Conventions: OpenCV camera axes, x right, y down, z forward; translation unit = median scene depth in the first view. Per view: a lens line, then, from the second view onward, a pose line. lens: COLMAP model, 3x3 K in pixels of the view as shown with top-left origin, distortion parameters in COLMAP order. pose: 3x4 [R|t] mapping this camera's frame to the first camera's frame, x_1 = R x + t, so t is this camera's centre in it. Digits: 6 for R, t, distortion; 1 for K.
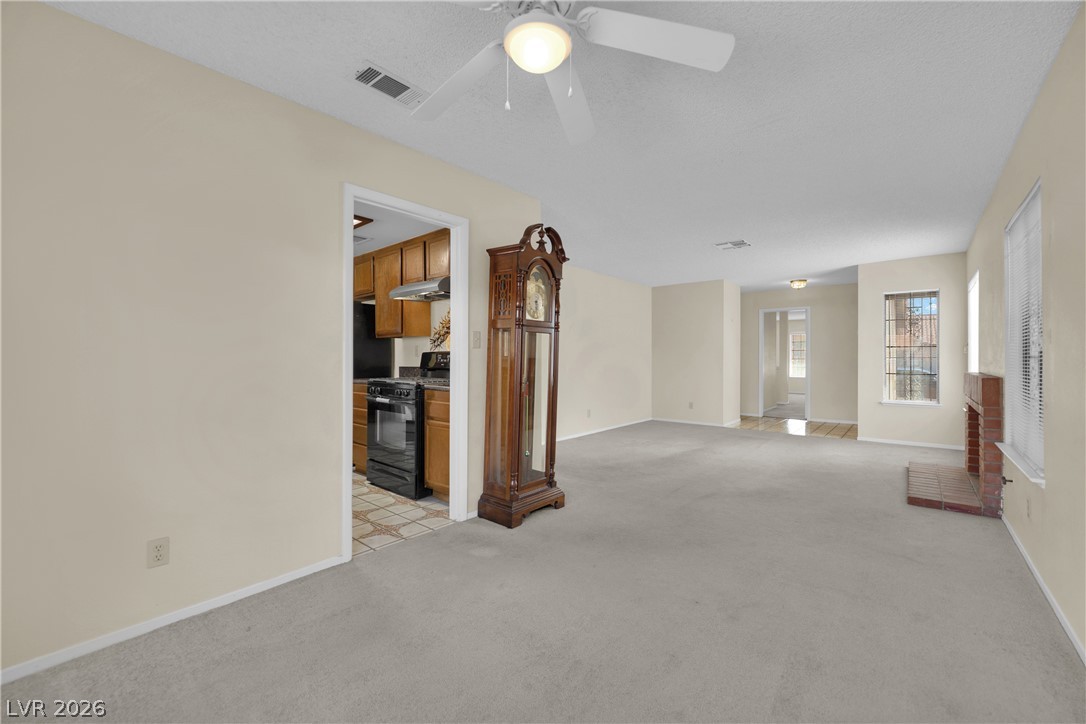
lens RADIAL K [[443.7, 0, 536.2], [0, 443.7, 364.1], [0, 0, 1]] dist [-0.019801, -0.000289]
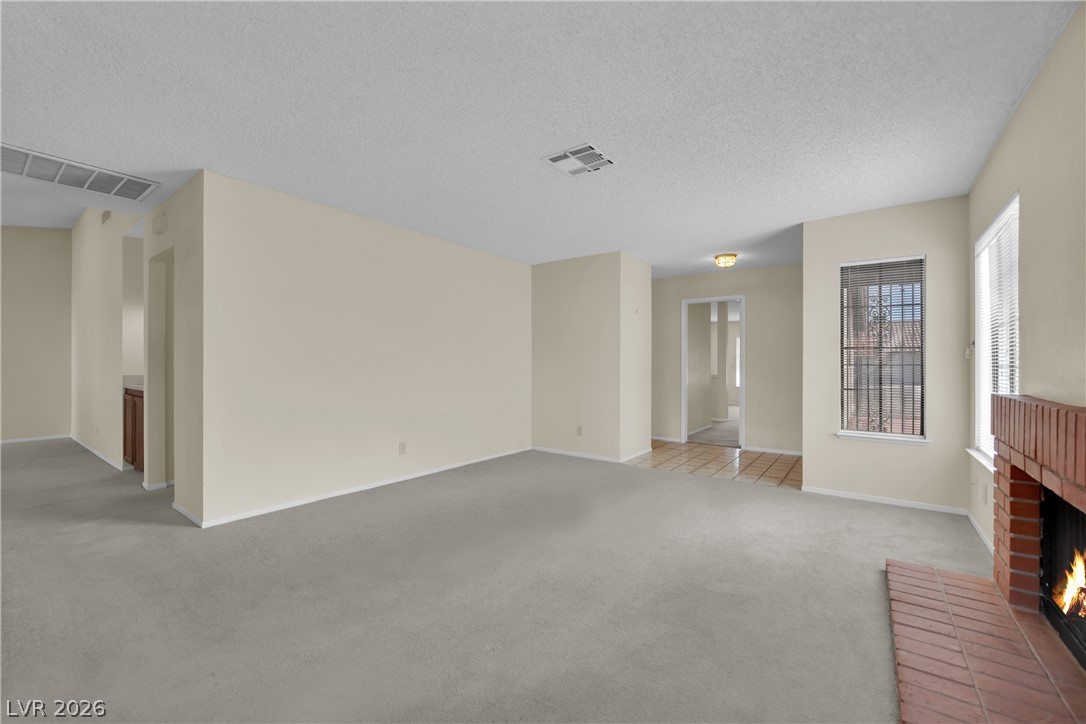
lens RADIAL K [[443.7, 0, 536.2], [0, 443.7, 364.1], [0, 0, 1]] dist [-0.019801, -0.000289]
pose [[0.997756, 0.006961, 0.066597, 0.246625], [-0.006136, 0.999902, -0.012578, -0.003703], [-0.066678, 0.012141, 0.997701, 0.313171]]
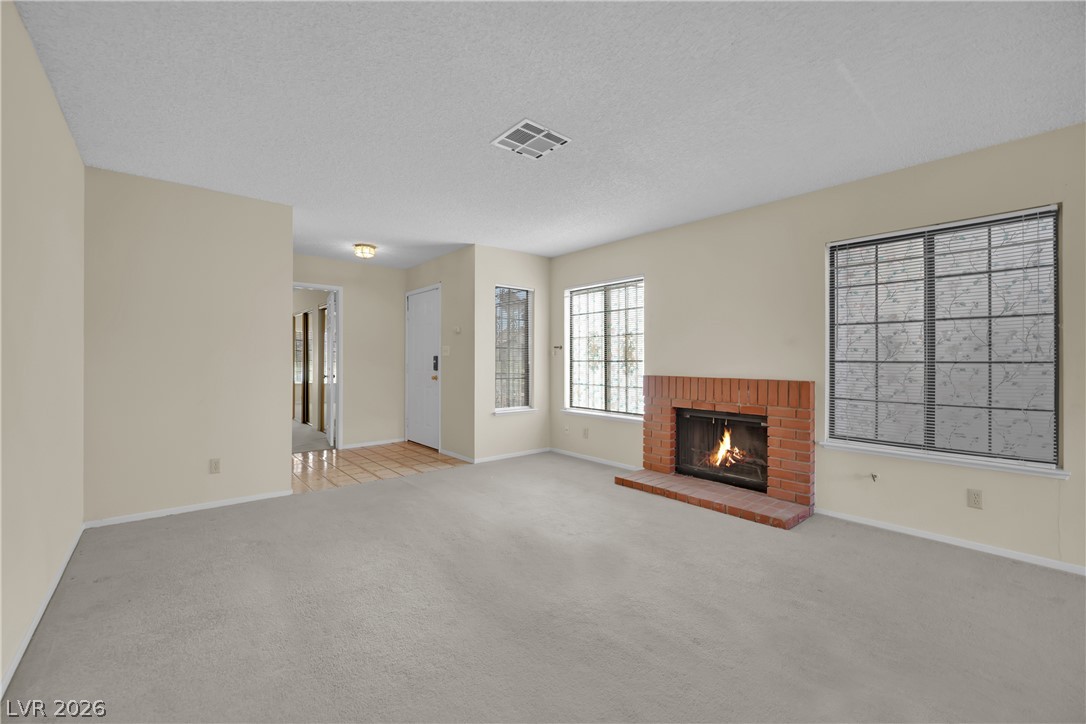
lens RADIAL K [[450.5, 0, 543.0], [0, 450.5, 362.0], [0, 0, 1]] dist [-0.032602, -0.000022]
pose [[0.145993, -0.005915, 0.989268, -0.047819], [0.015098, 0.999879, 0.003750, -0.010064], [-0.989170, 0.014389, 0.146065, 0.636043]]
